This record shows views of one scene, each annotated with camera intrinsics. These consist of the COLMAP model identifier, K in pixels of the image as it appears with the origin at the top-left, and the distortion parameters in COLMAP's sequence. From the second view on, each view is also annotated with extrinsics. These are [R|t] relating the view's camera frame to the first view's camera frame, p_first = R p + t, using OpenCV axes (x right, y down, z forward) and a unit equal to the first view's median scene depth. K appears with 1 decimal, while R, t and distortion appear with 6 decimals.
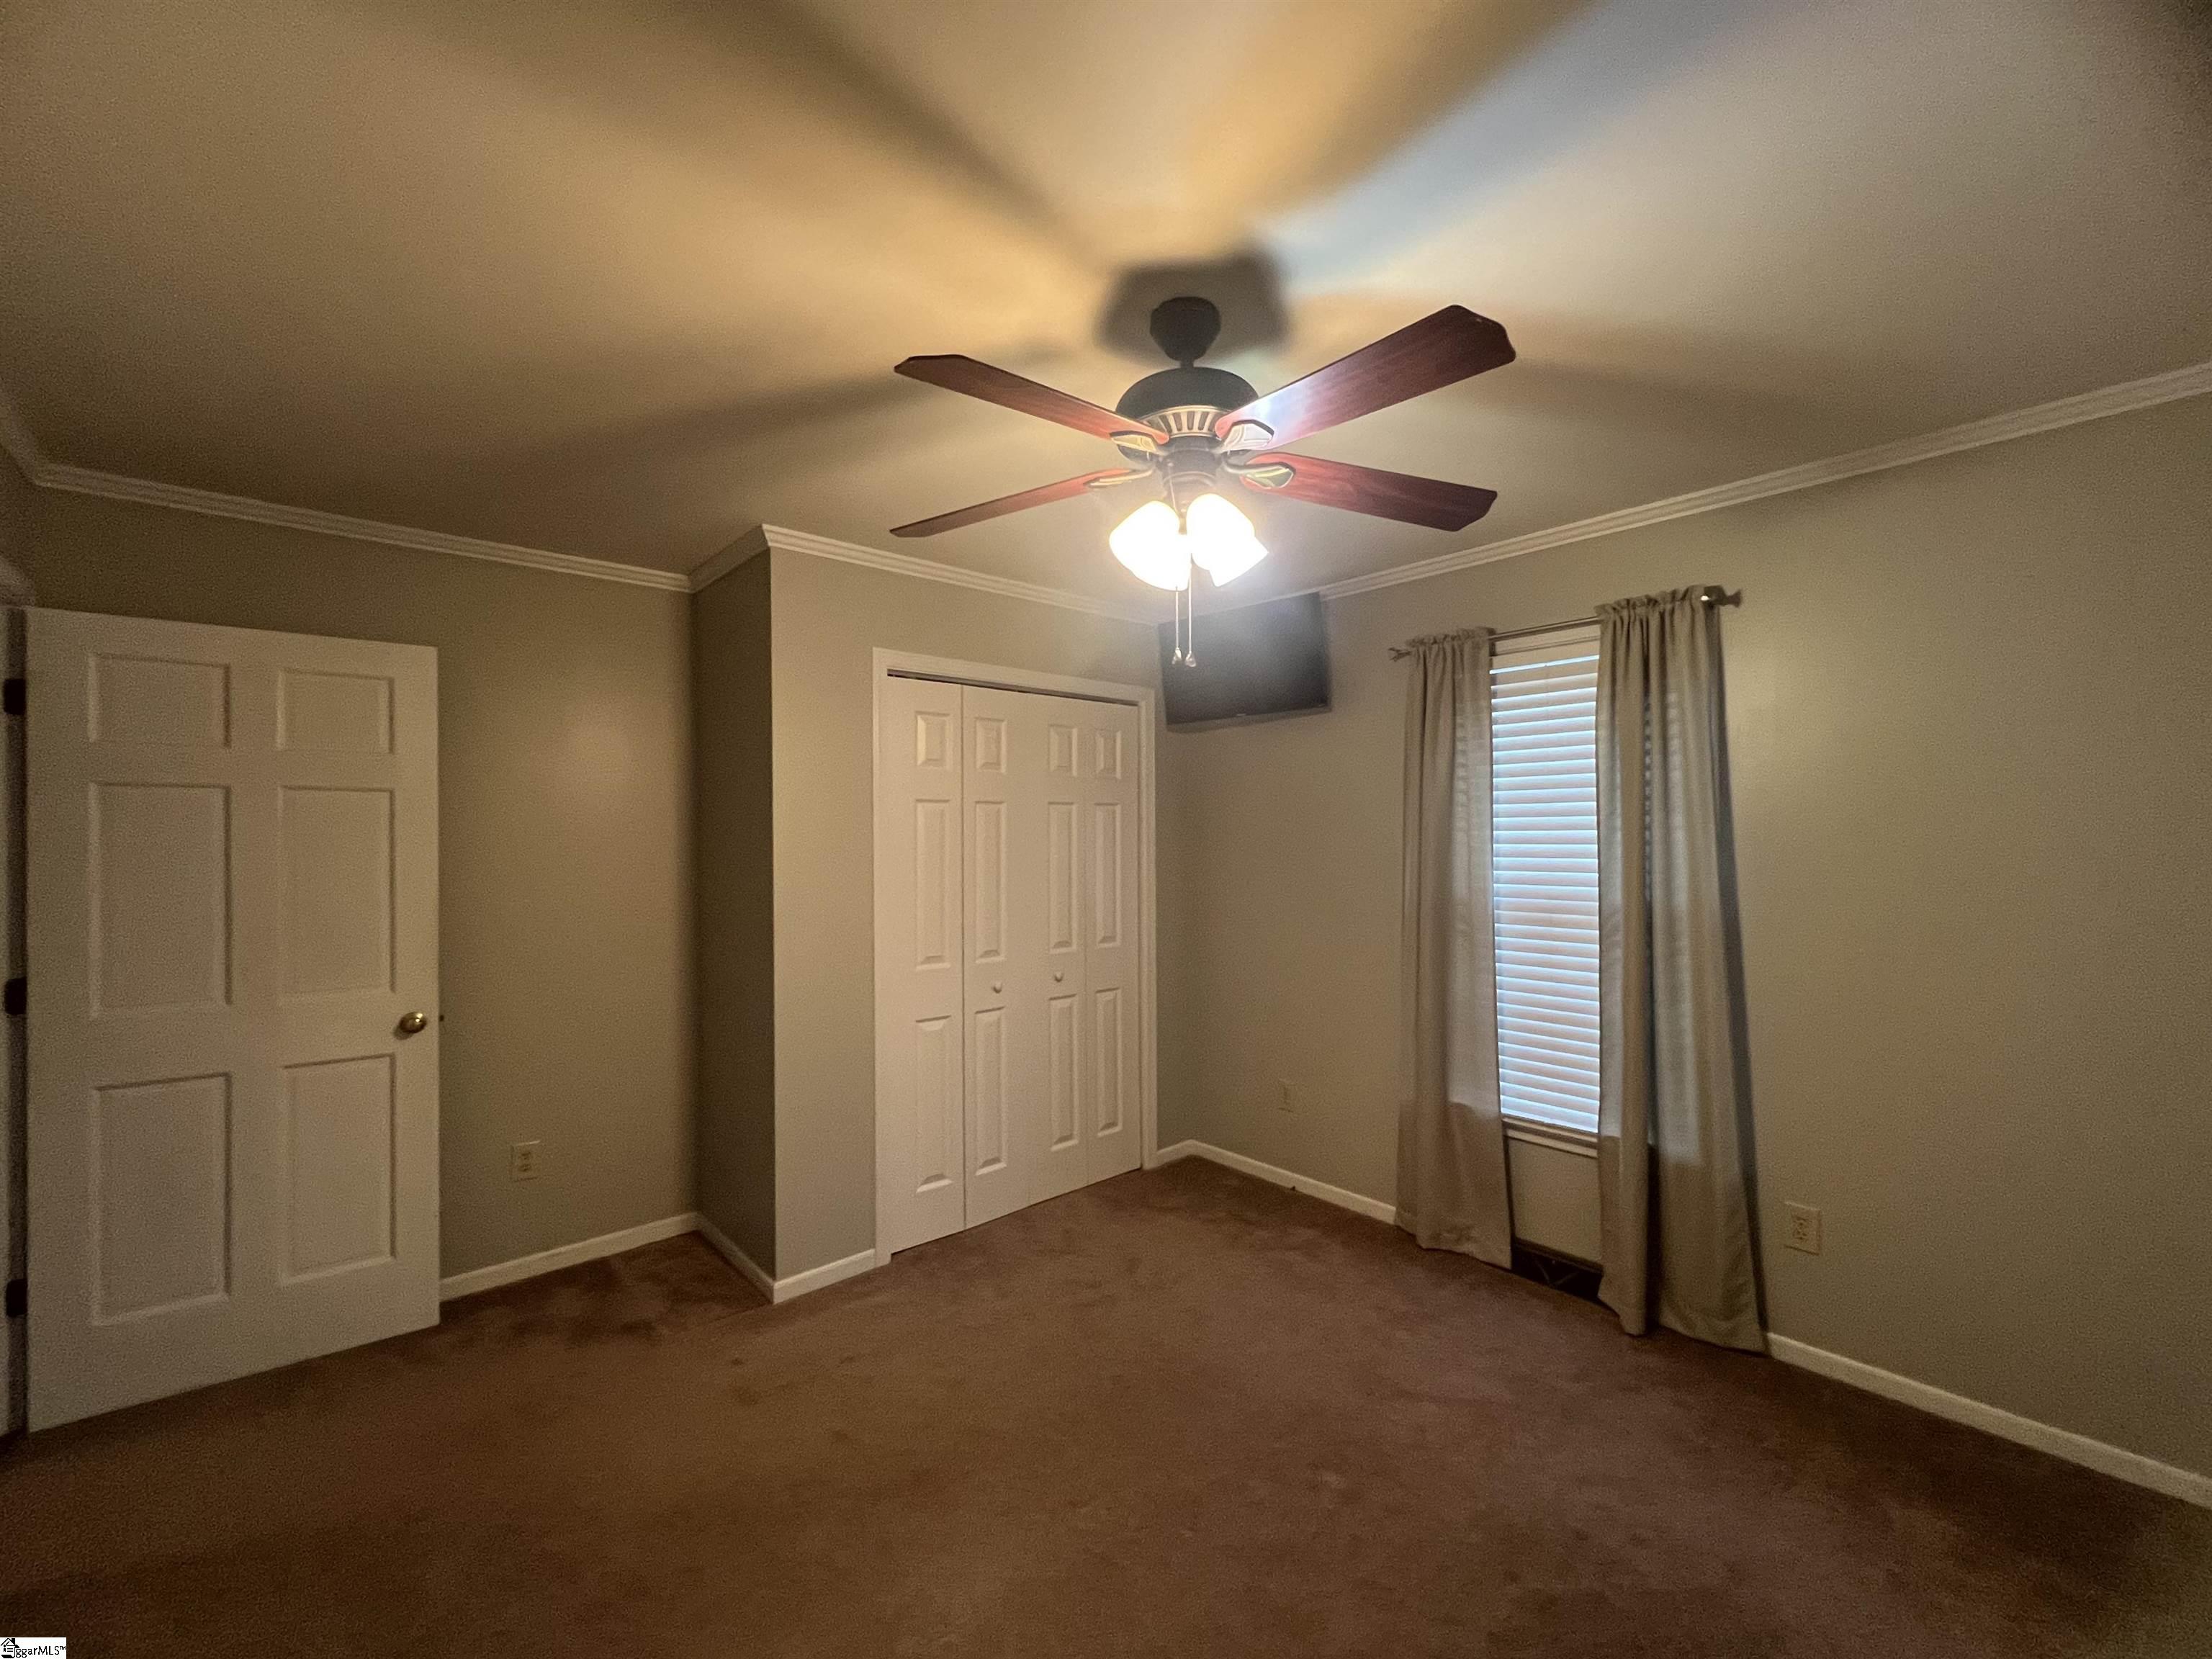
lens RADIAL K [[905.8, 0, 1110.7], [0, 905.8, 833.2], [0, 0, 1]] dist [-0.002939, 0.000521]
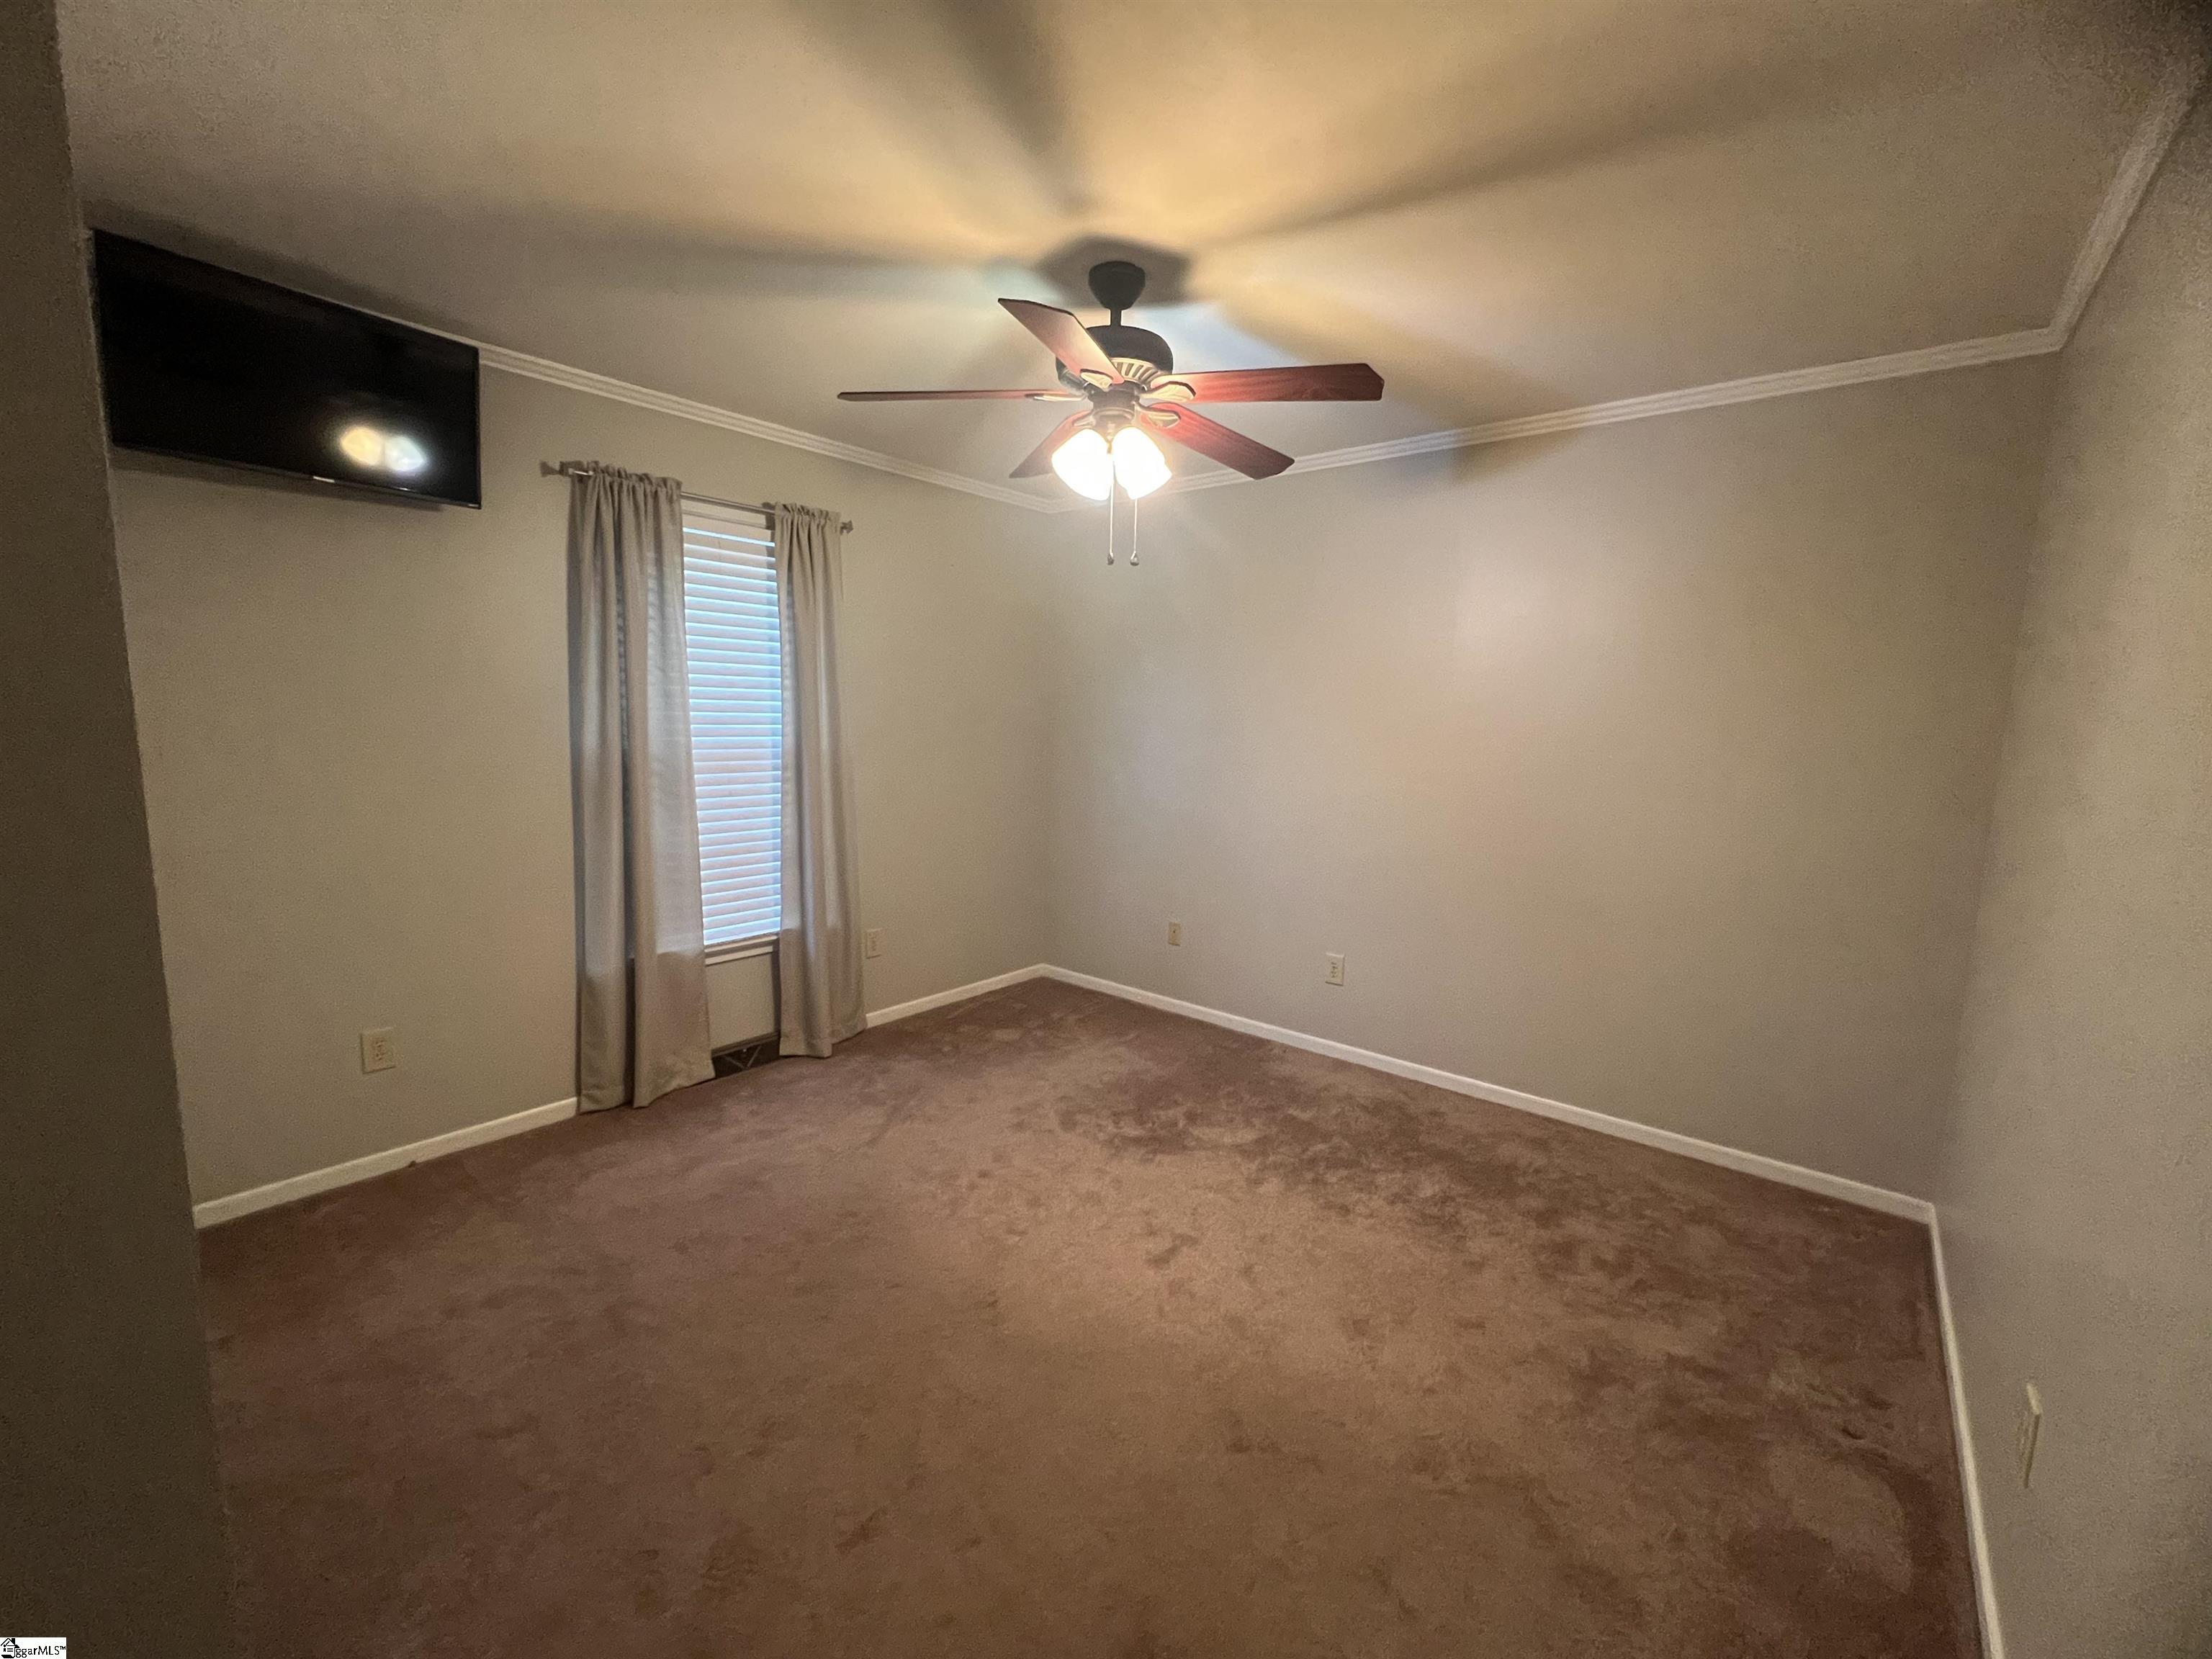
lens RADIAL K [[905.8, 0, 1110.7], [0, 905.8, 833.2], [0, 0, 1]] dist [-0.002939, 0.000521]
pose [[-0.130791, -0.134832, 0.982199, -0.745584], [-0.020214, 0.990866, 0.133330, 0.018687], [-0.991204, -0.002415, -0.132322, 0.703599]]
